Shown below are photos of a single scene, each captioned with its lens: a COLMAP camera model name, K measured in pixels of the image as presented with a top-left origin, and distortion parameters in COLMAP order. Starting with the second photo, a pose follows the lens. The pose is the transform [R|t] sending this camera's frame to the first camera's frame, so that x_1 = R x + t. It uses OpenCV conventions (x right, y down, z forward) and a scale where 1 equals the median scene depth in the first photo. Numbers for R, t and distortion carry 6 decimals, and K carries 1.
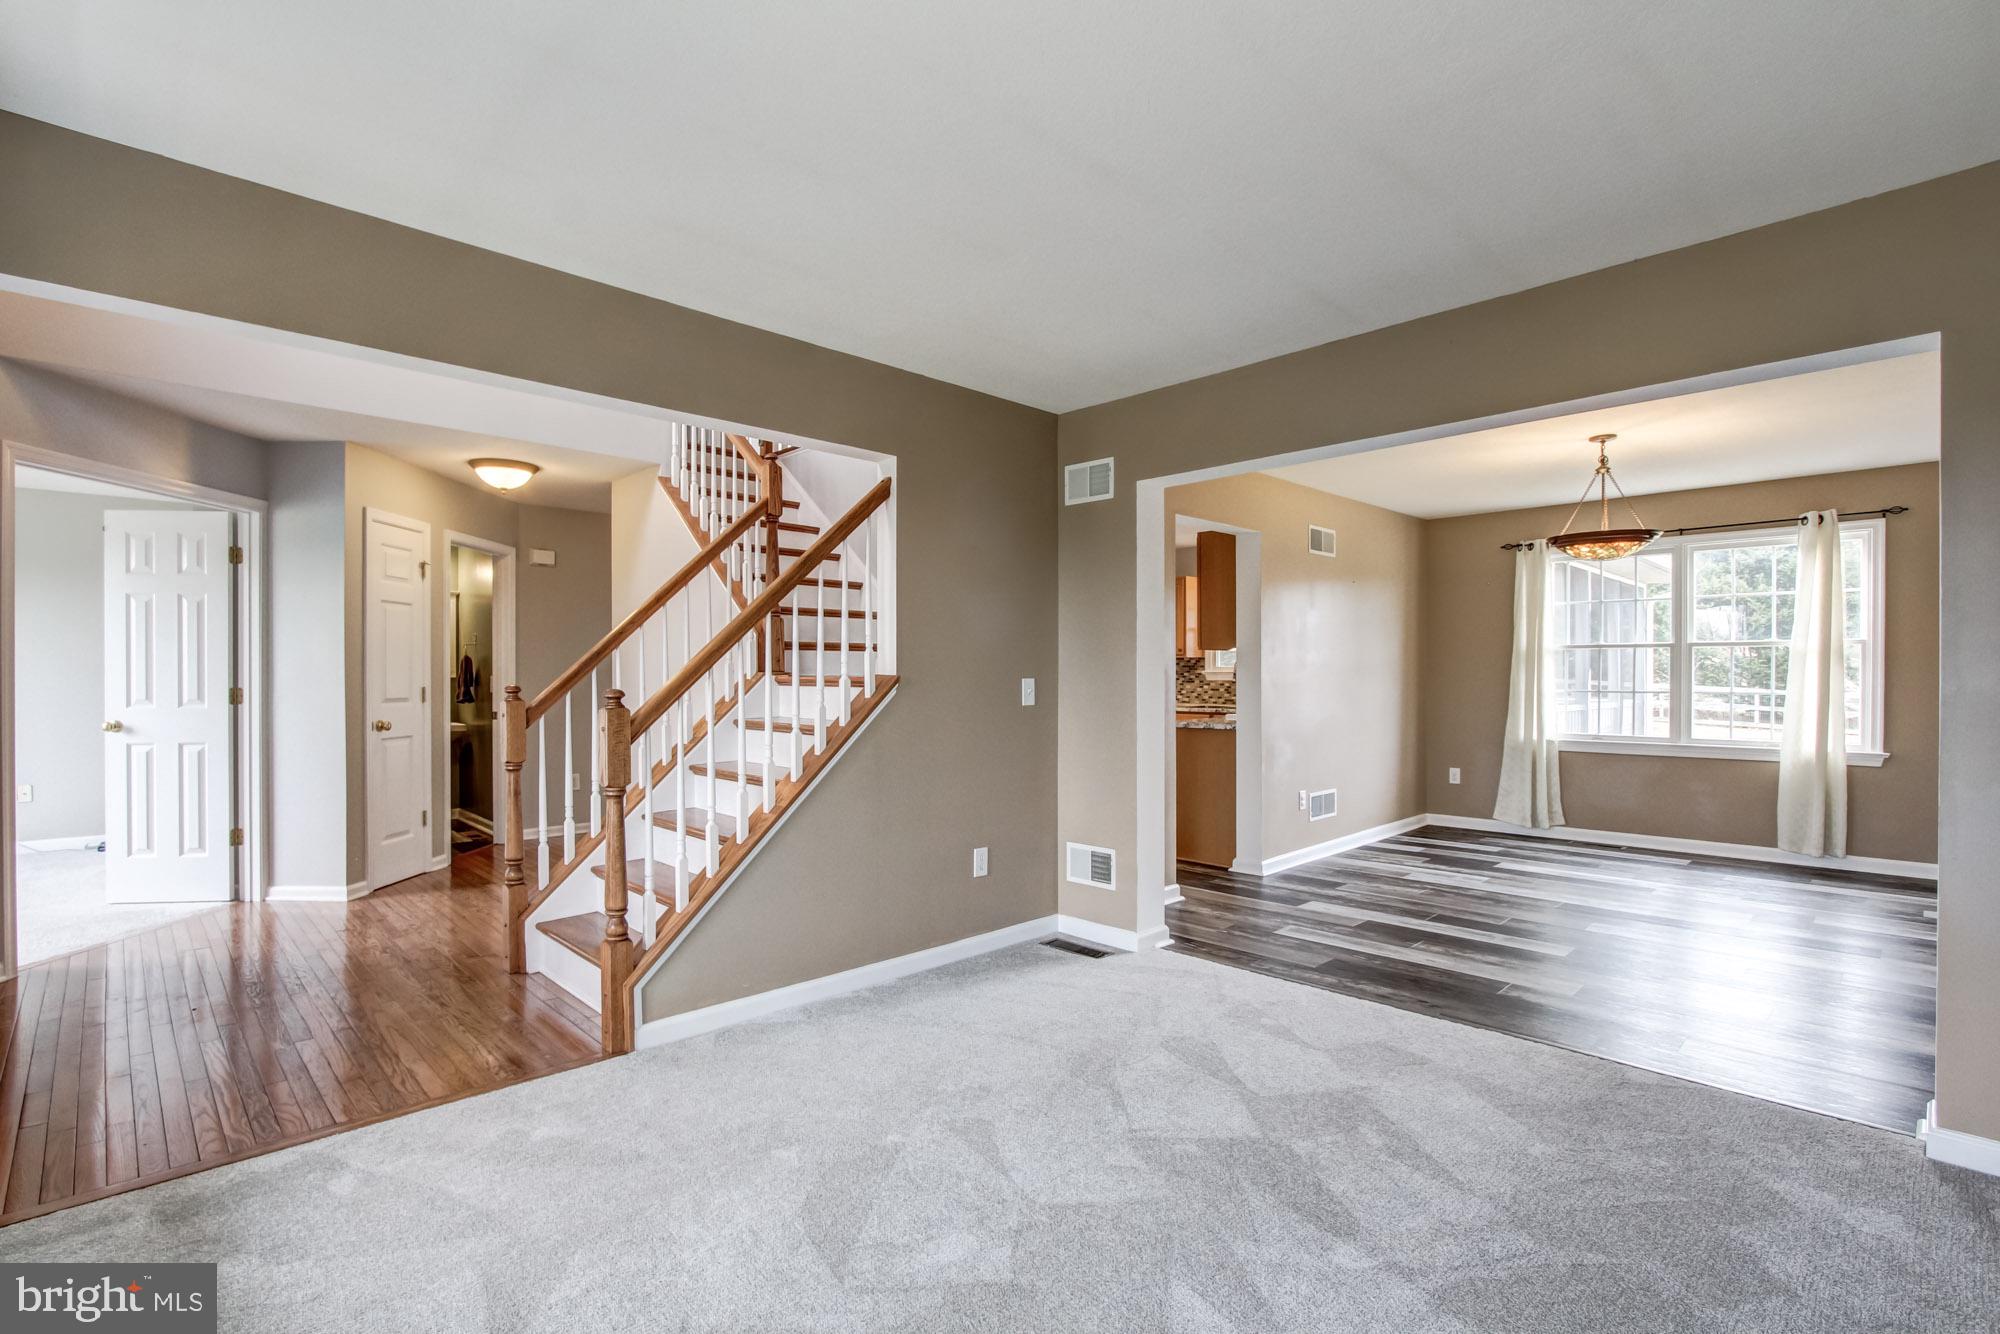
lens RADIAL K [[920.2, 0, 1003.8], [0, 920.2, 682.8], [0, 0, 1]] dist [-0.003327, -0.000759]
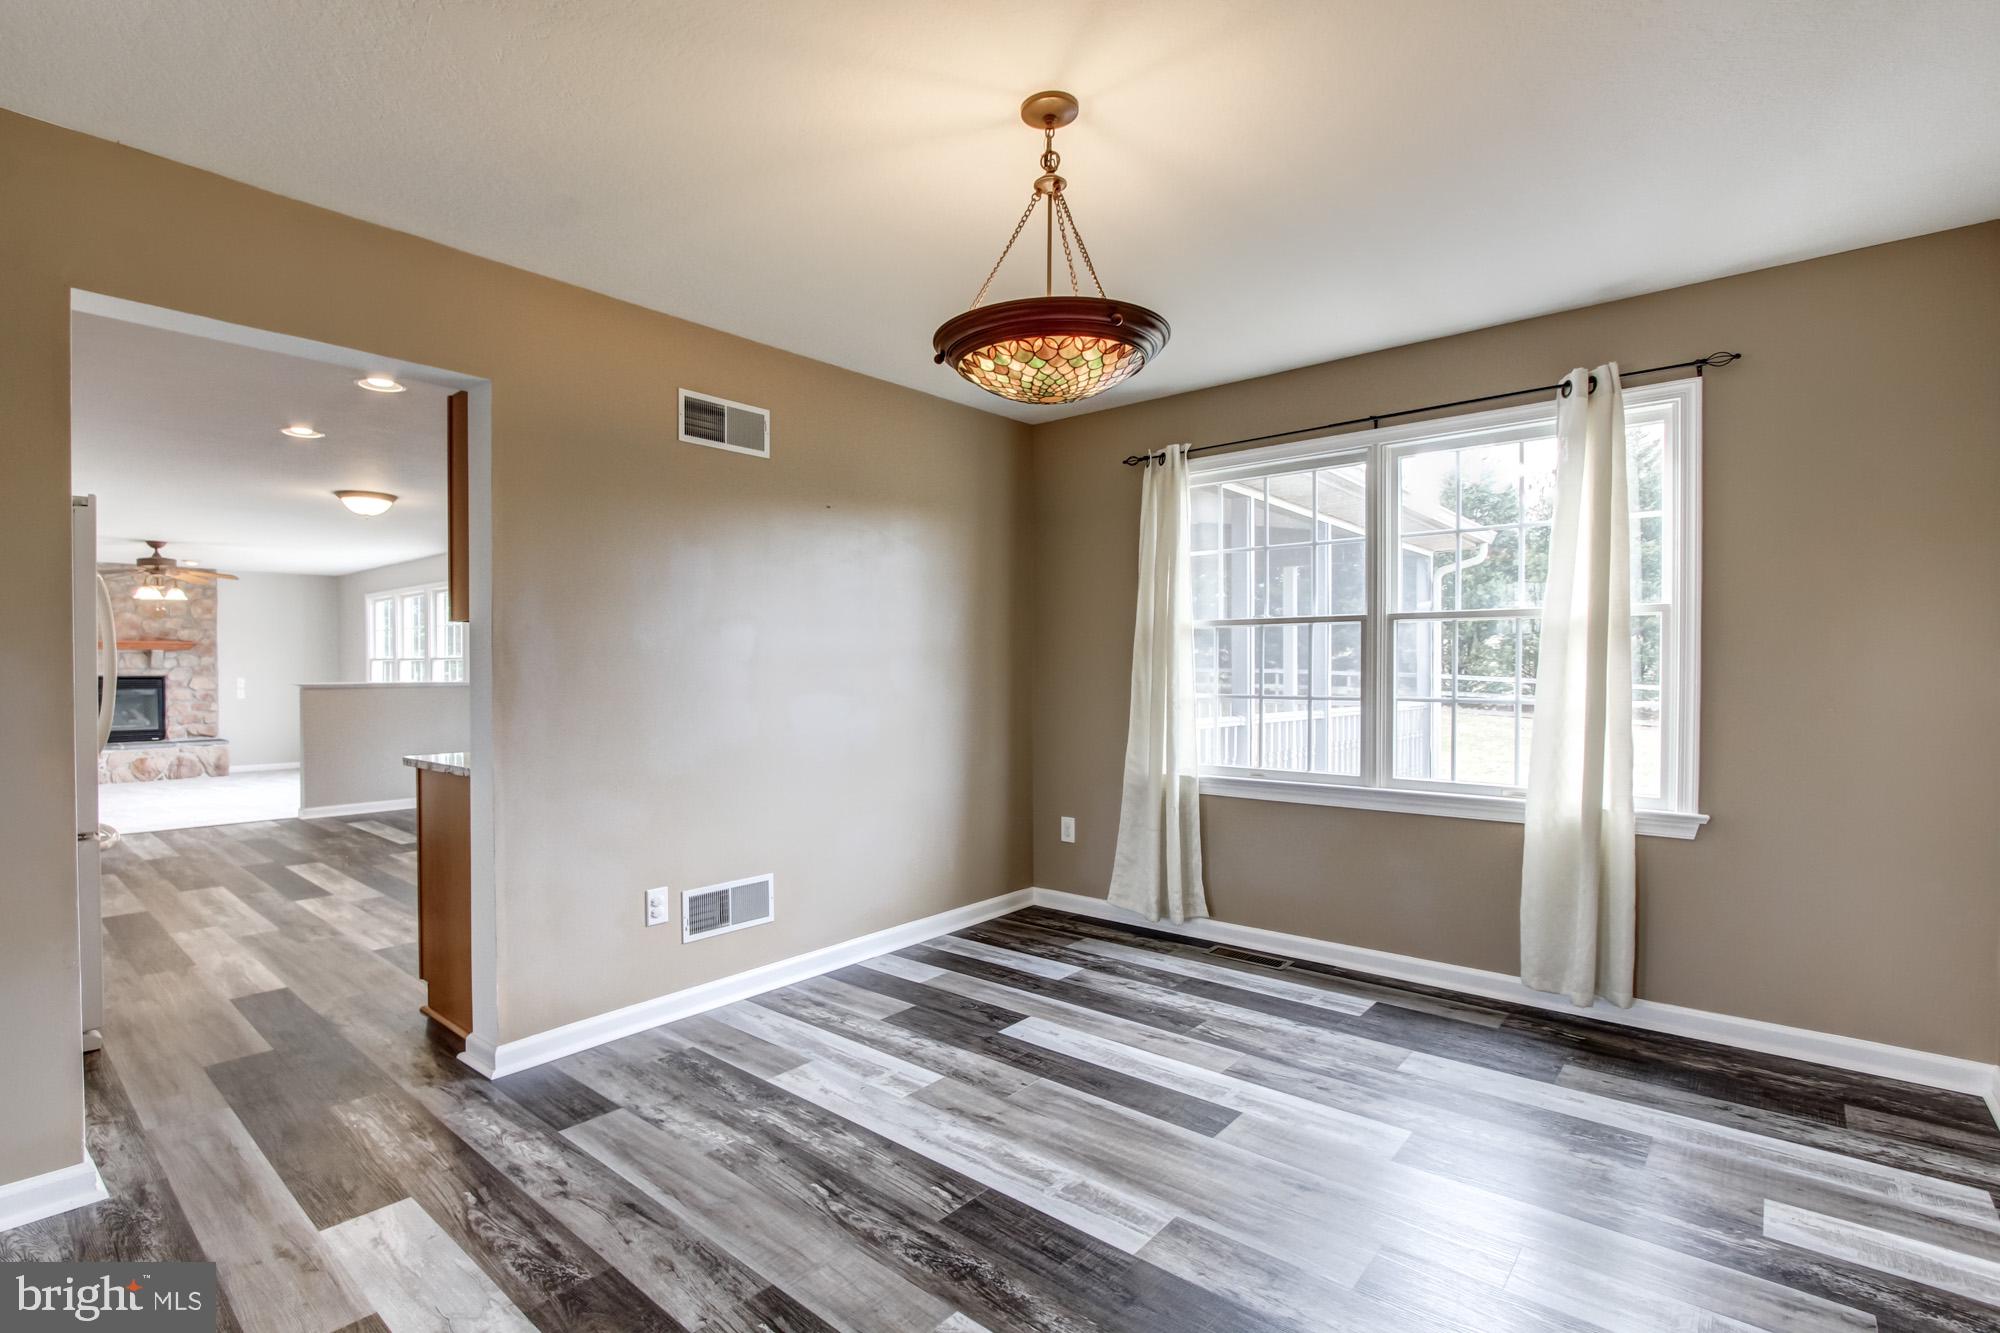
lens RADIAL K [[927.4, 0, 951.0], [0, 927.4, 678.4], [0, 0, 1]] dist [-0.001433, -0.009108]
pose [[0.998310, -0.002464, 0.058066, 0.470915], [0.002460, 0.999997, 0.000135, -0.003119], [-0.058067, 0.000008, 0.998313, 0.466390]]
